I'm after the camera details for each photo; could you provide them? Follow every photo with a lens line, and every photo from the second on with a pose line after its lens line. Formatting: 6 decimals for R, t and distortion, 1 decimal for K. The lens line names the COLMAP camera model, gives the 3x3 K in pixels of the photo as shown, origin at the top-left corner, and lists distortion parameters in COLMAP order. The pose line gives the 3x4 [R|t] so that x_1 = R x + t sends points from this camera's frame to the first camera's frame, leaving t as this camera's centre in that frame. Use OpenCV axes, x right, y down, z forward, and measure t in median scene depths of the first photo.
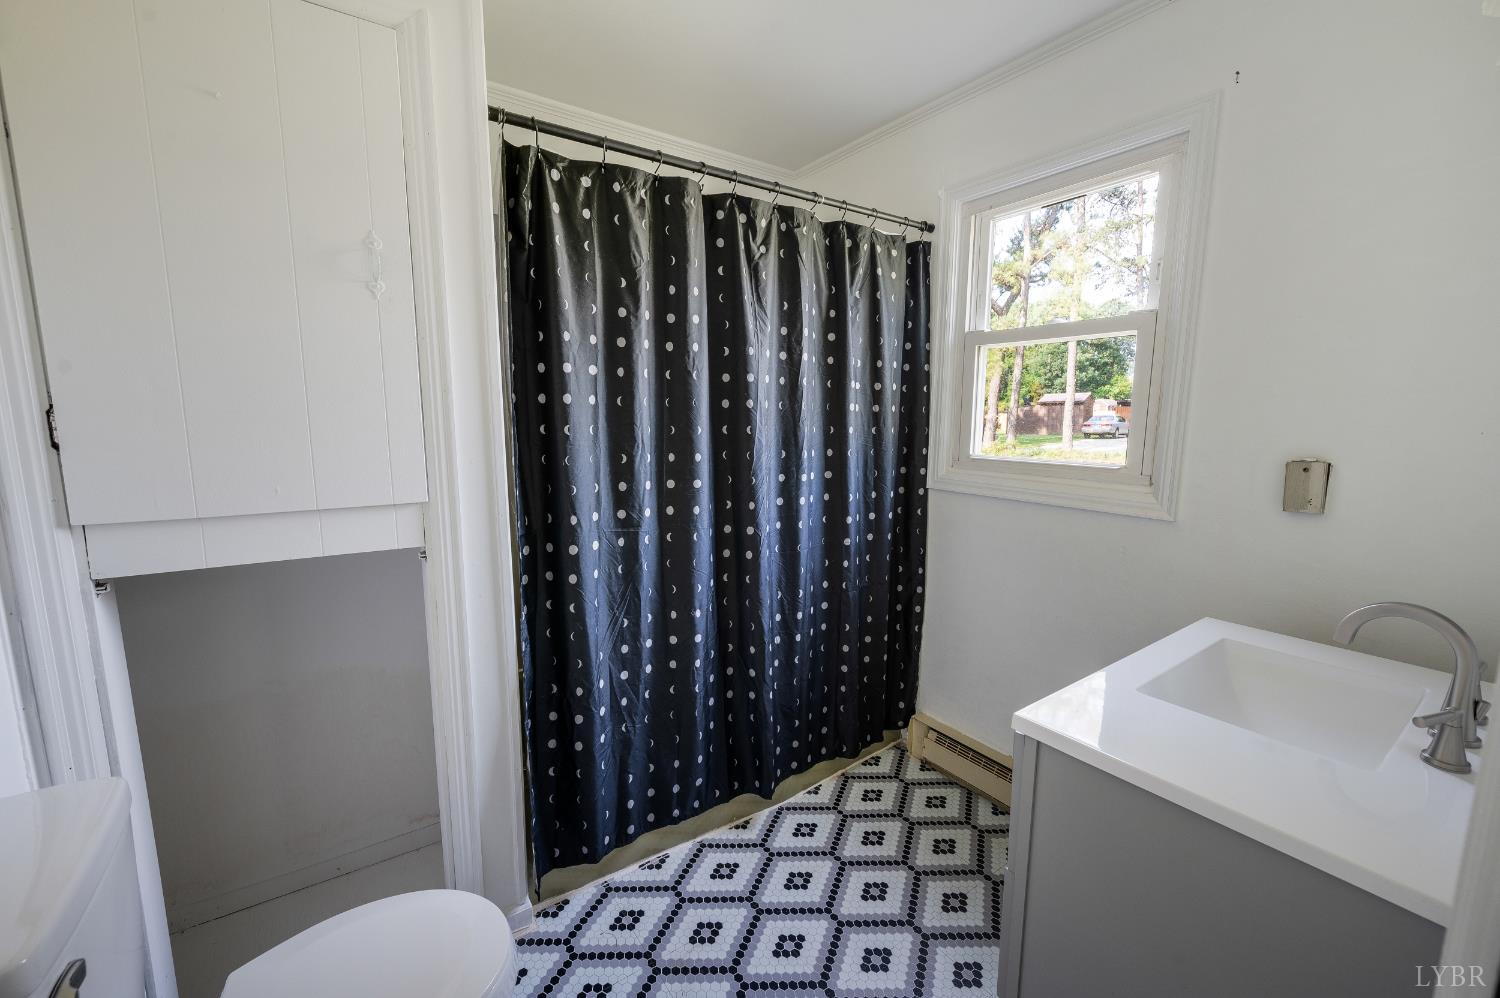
lens RADIAL K [[596.6, 0, 750.0], [0, 596.6, 499.0], [0, 0, 1]] dist [0.000403, -0.000241]
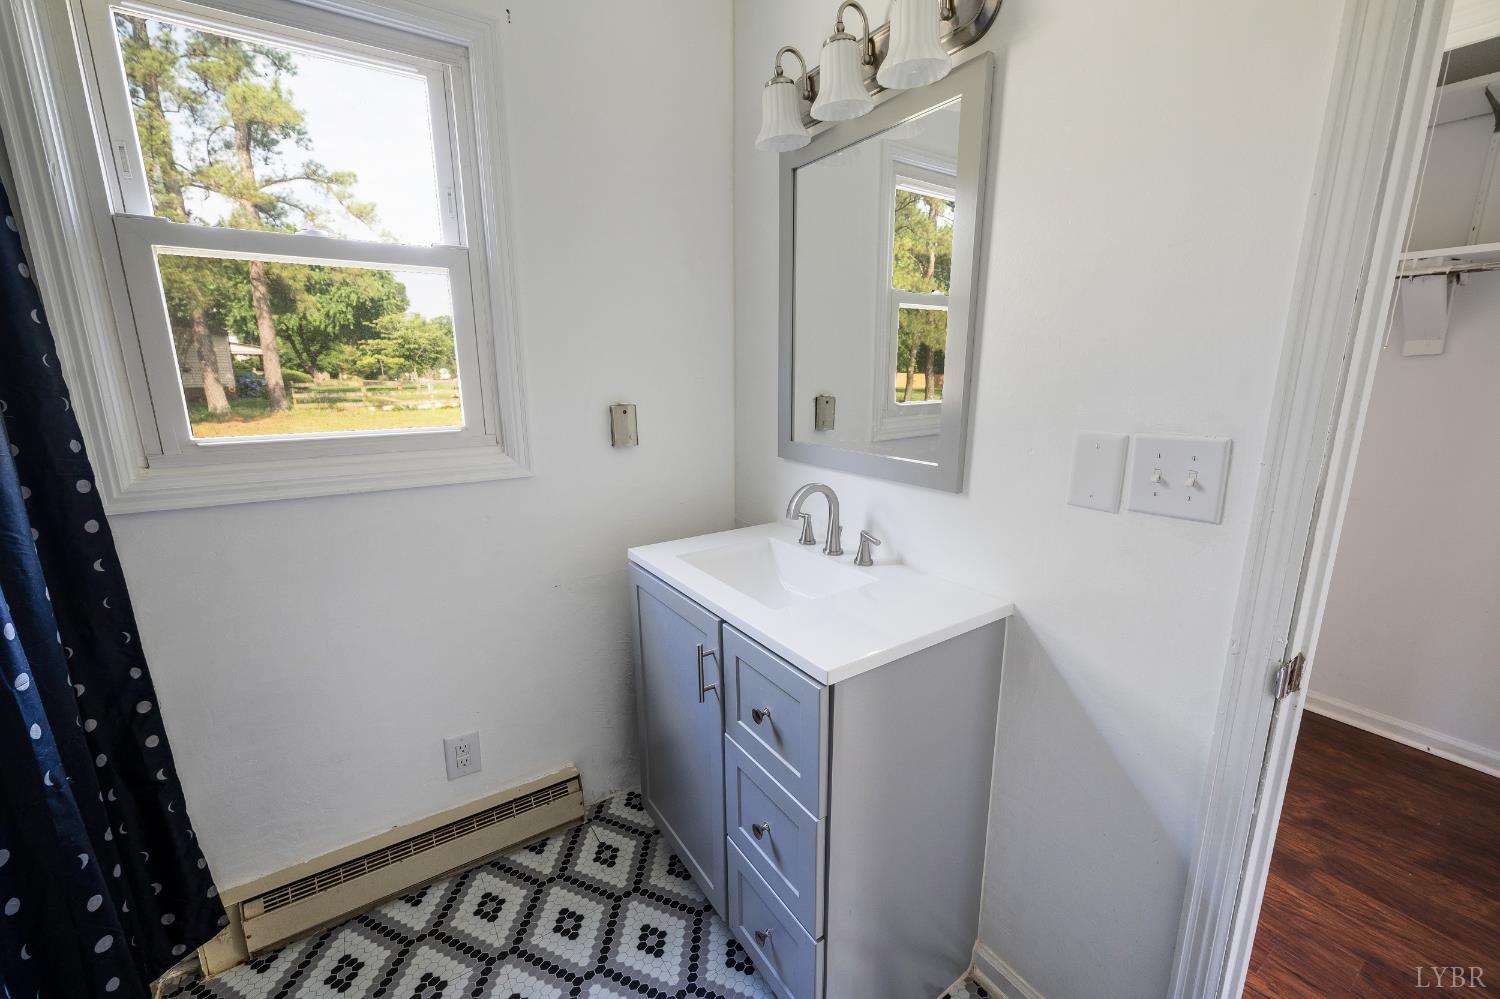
lens RADIAL K [[596.6, 0, 750.0], [0, 596.6, 499.5], [0, 0, 1]] dist [0.000403, -0.000241]
pose [[0.019402, -0.223372, 0.974540, -0.235587], [0.149761, 0.964376, 0.218061, -0.079163], [-0.988532, 0.141717, 0.052163, 0.536721]]
